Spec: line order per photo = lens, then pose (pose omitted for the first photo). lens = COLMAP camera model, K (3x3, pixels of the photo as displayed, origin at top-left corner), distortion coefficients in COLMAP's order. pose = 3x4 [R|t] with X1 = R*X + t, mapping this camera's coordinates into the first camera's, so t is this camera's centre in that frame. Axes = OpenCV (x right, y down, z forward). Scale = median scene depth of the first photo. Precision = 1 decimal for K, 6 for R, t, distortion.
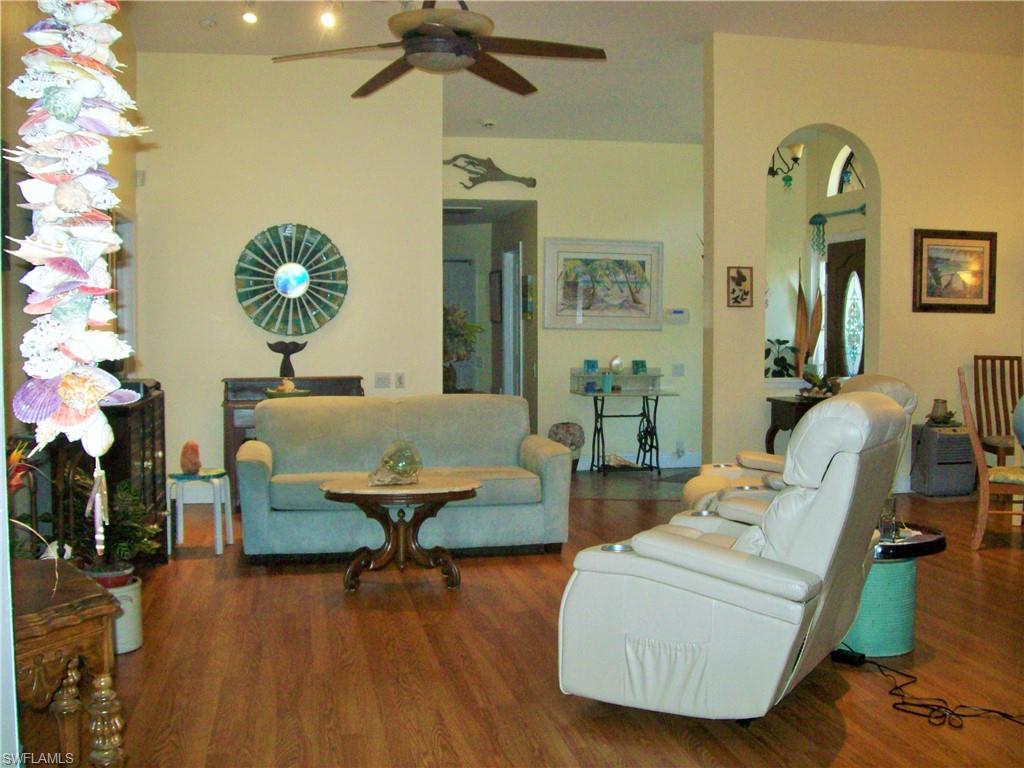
lens RADIAL K [[1095.8, 0, 525.1], [0, 1095.8, 385.1], [0, 0, 1]] dist [-0.180219, 0.134952]
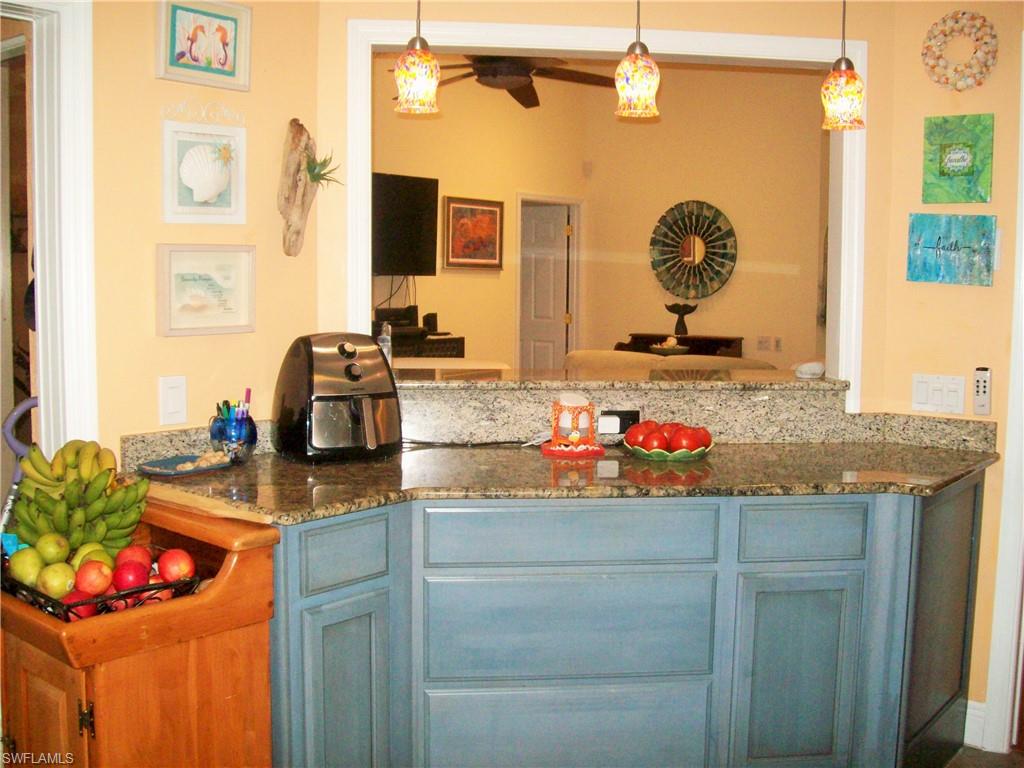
lens RADIAL K [[1095.8, 0, 525.1], [0, 1095.8, 385.1], [0, 0, 1]] dist [-0.180219, 0.134952]
pose [[0.623094, 0.086466, -0.777353, 0.572899], [-0.052306, 0.996252, 0.068888, -0.025061], [0.780396, -0.002263, 0.625282, 0.151029]]
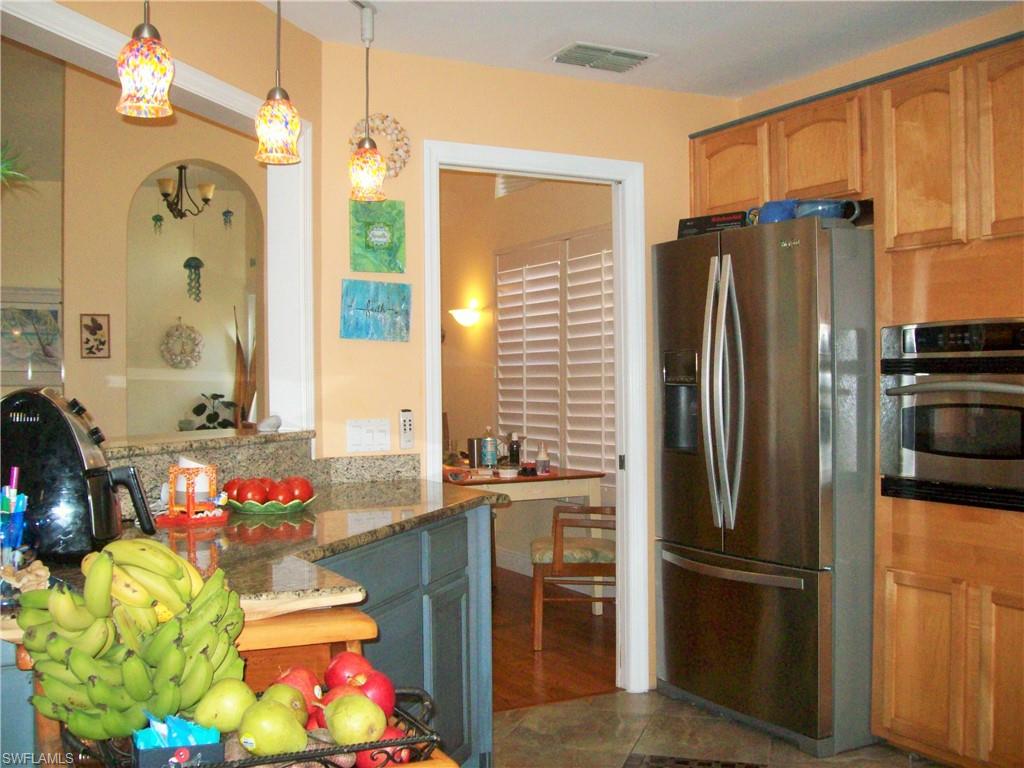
lens RADIAL K [[1095.8, 0, 525.1], [0, 1095.8, 385.1], [0, 0, 1]] dist [-0.180219, 0.134952]
pose [[0.960002, -0.009167, 0.279844, 0.262360], [0.024214, 0.998438, -0.050357, 0.004037], [-0.278945, 0.055119, 0.958724, 0.038842]]
